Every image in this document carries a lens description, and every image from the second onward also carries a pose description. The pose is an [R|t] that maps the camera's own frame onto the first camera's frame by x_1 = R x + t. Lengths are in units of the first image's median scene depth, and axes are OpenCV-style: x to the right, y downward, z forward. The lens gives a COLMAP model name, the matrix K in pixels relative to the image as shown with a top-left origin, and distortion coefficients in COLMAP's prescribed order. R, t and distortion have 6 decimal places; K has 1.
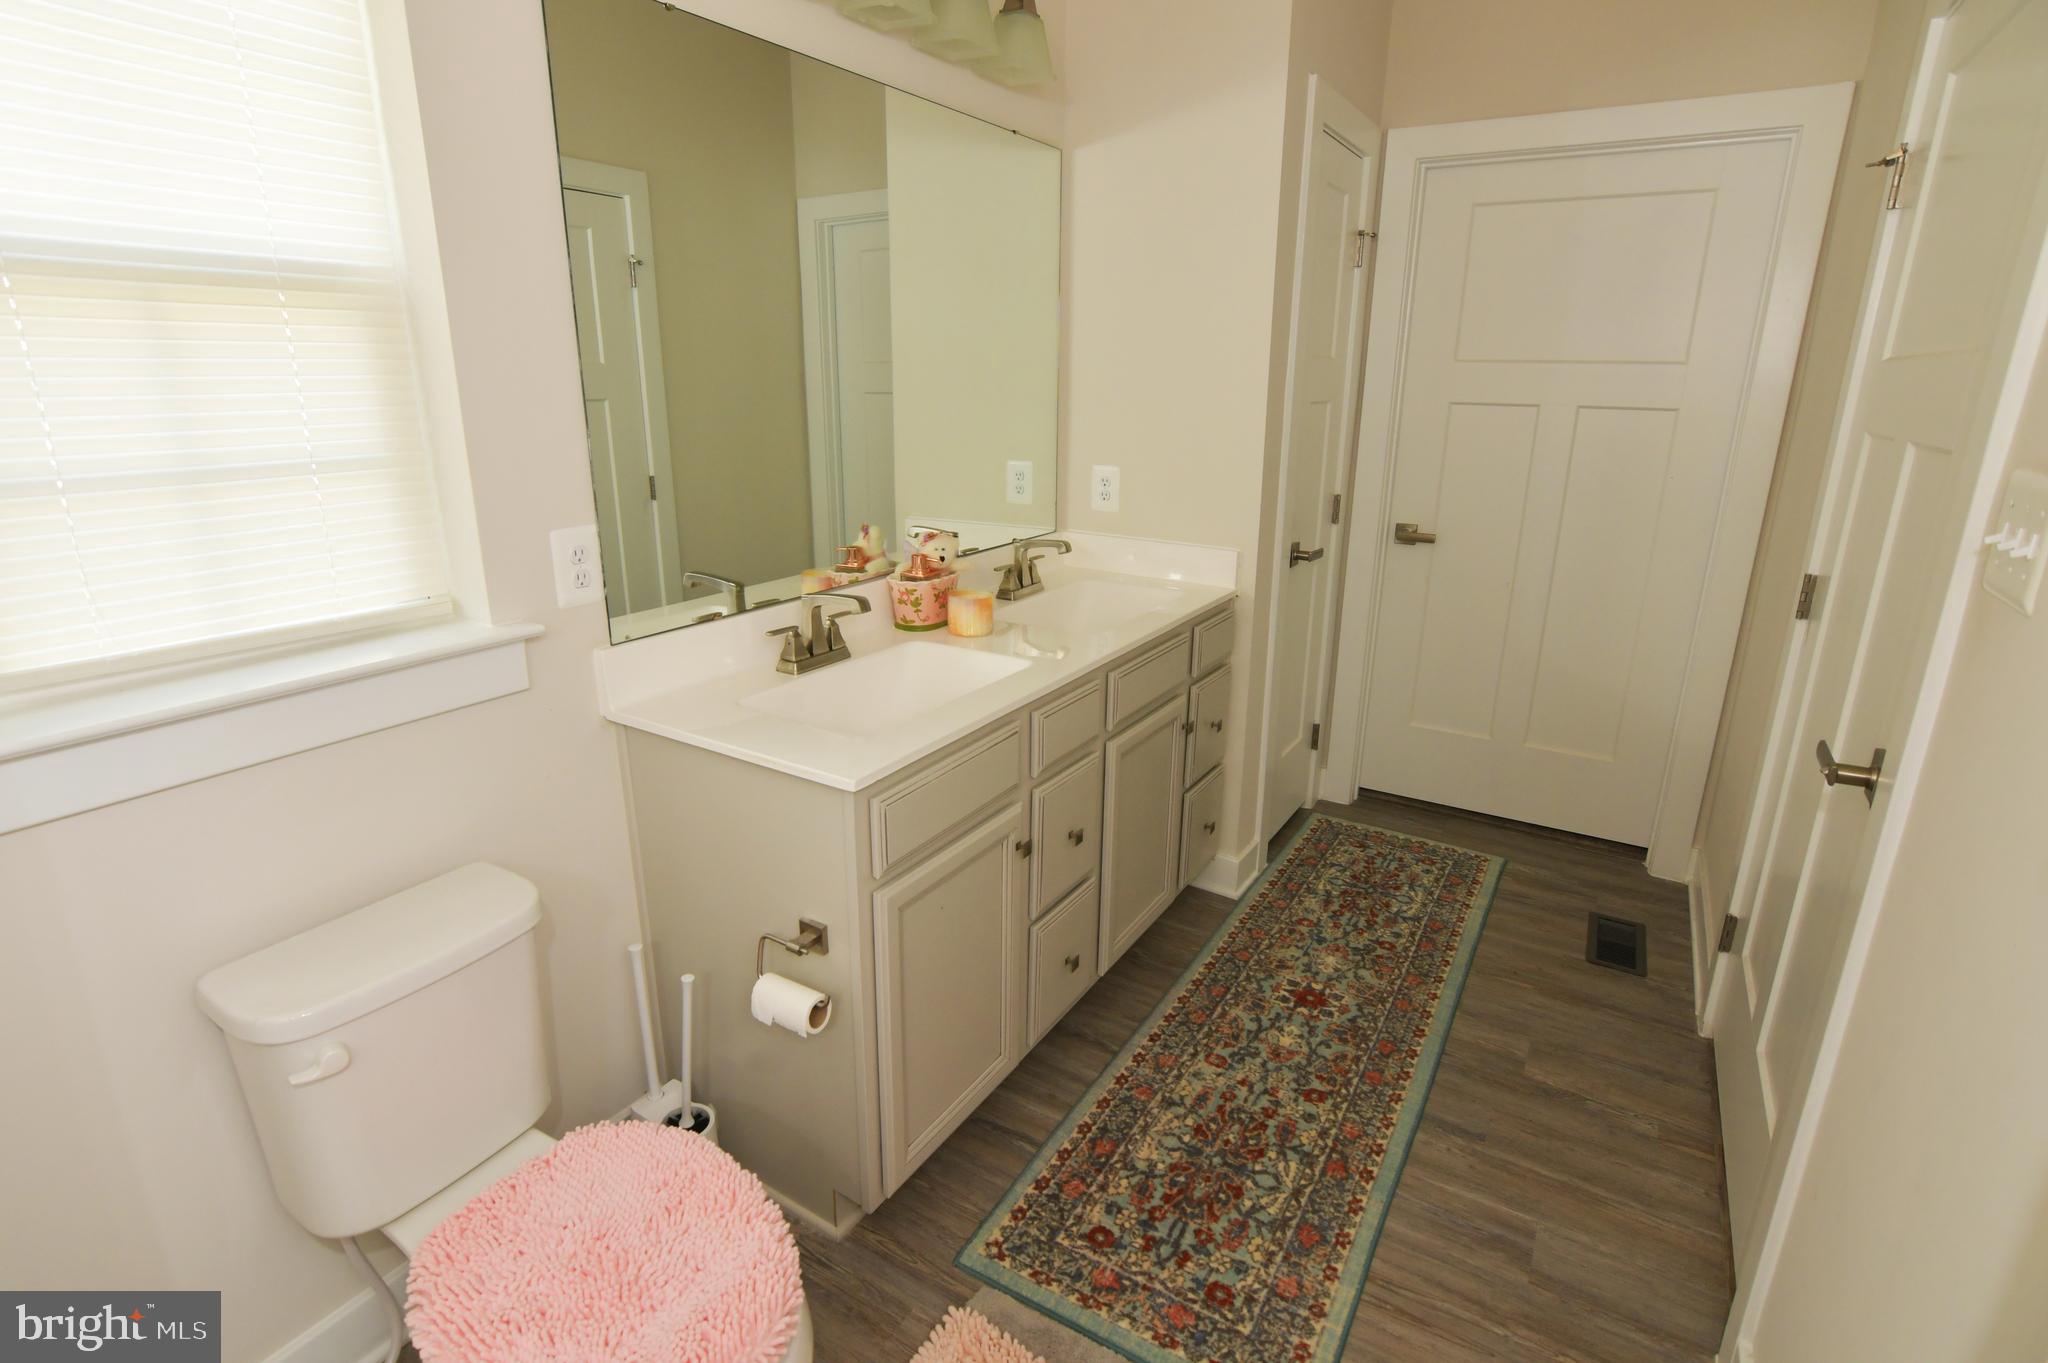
lens RADIAL K [[989.2, 0, 1020.1], [0, 989.2, 667.2], [0, 0, 1]] dist [-0.023714, 0.000982]
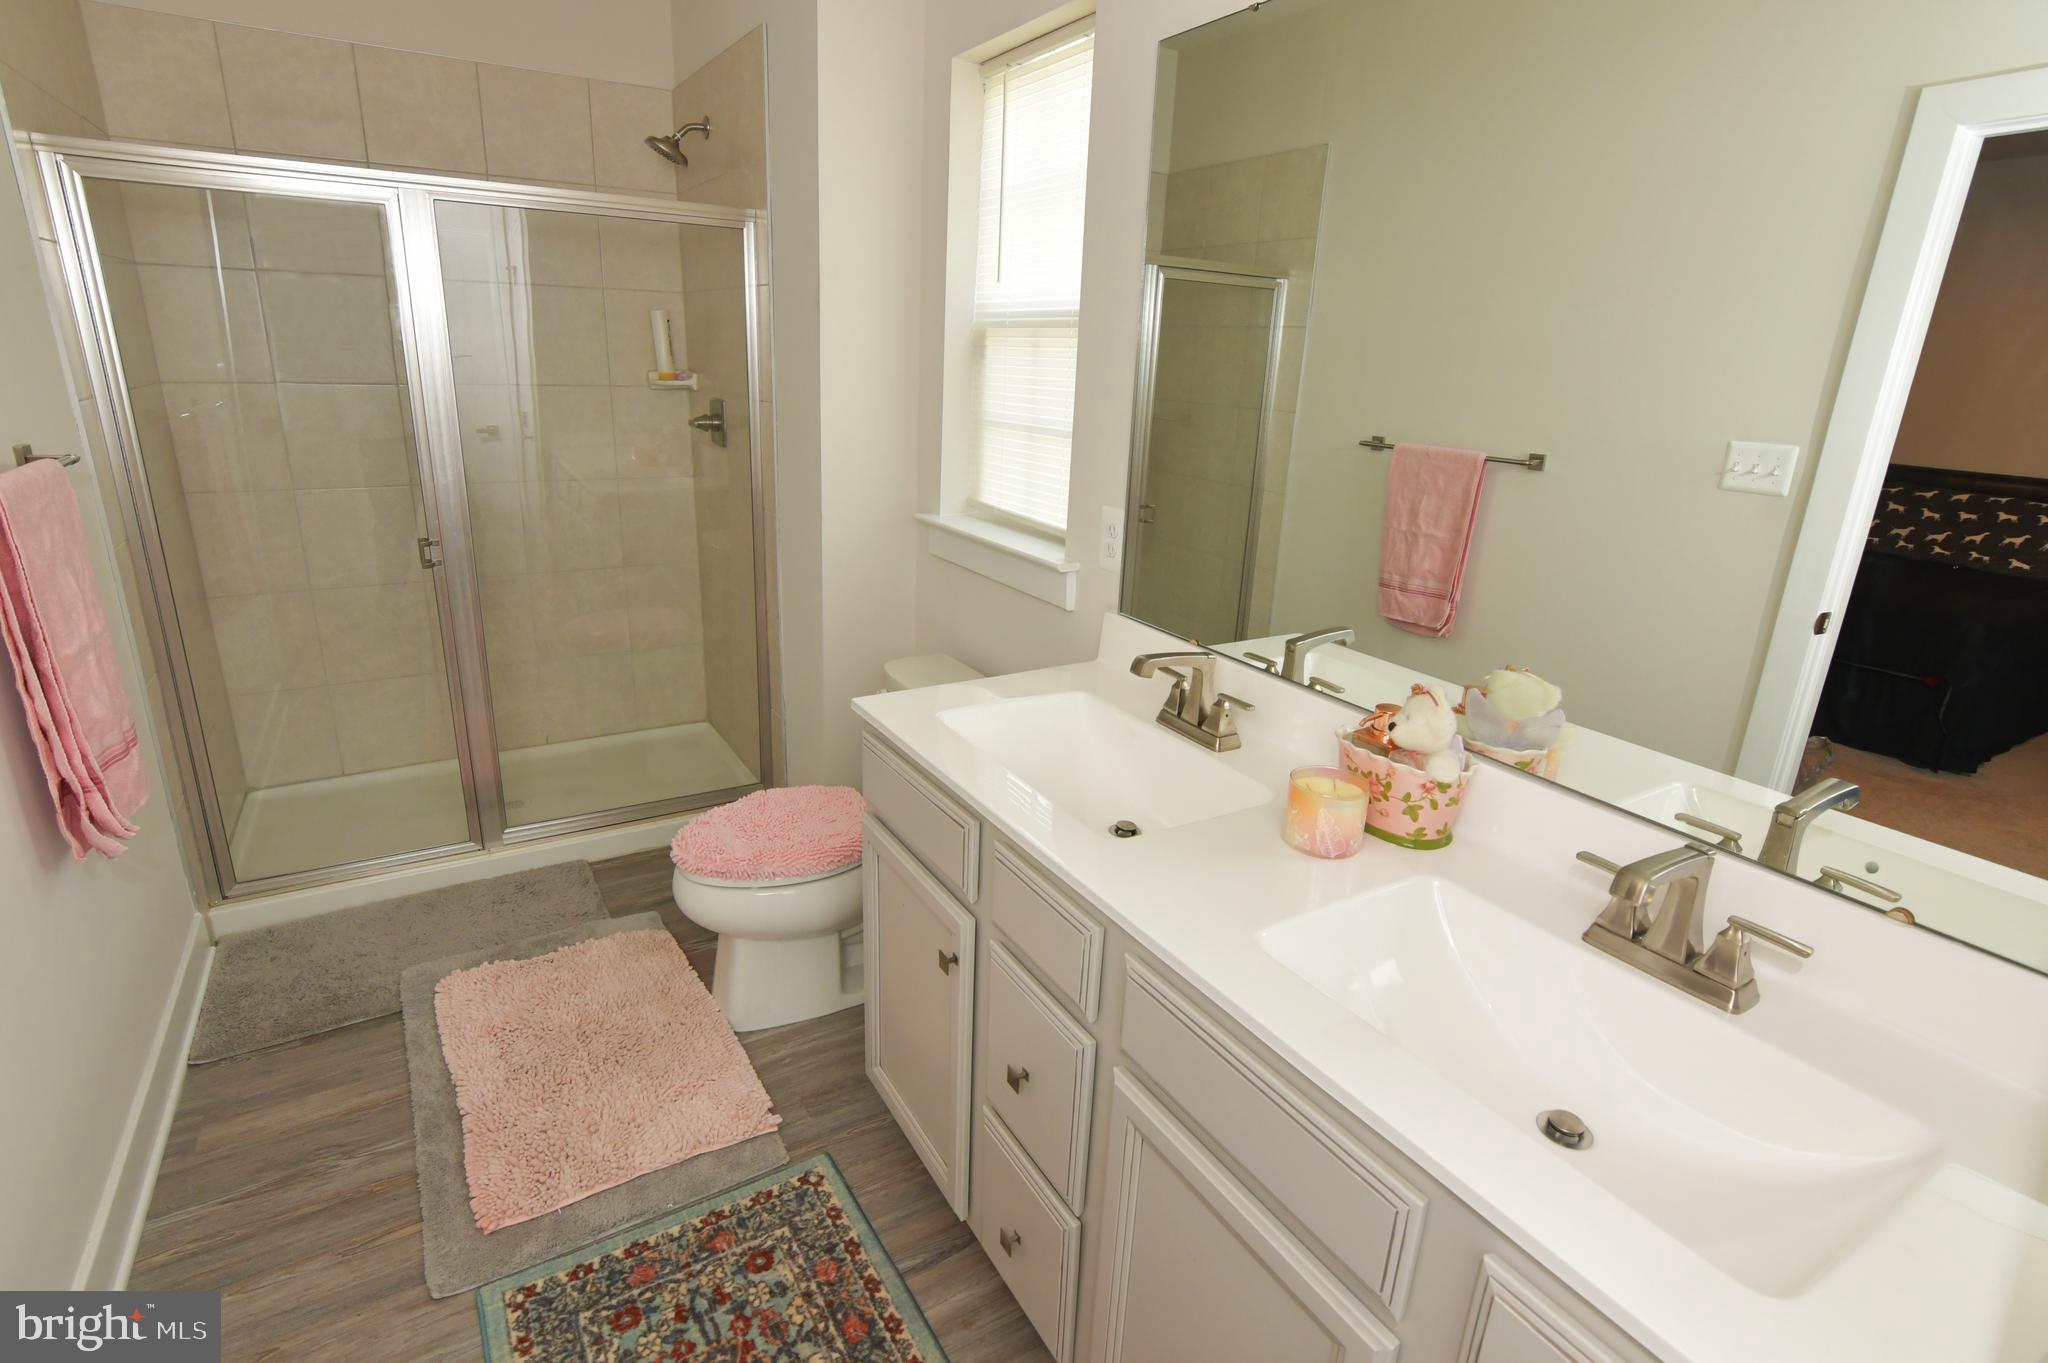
lens RADIAL K [[989.2, 0, 1020.1], [0, 989.2, 667.2], [0, 0, 1]] dist [-0.023714, 0.000982]
pose [[-0.446380, 0.243787, -0.860995, 0.667094], [-0.300889, 0.865259, 0.400989, -0.401511], [0.842740, 0.438057, -0.312882, 1.276468]]
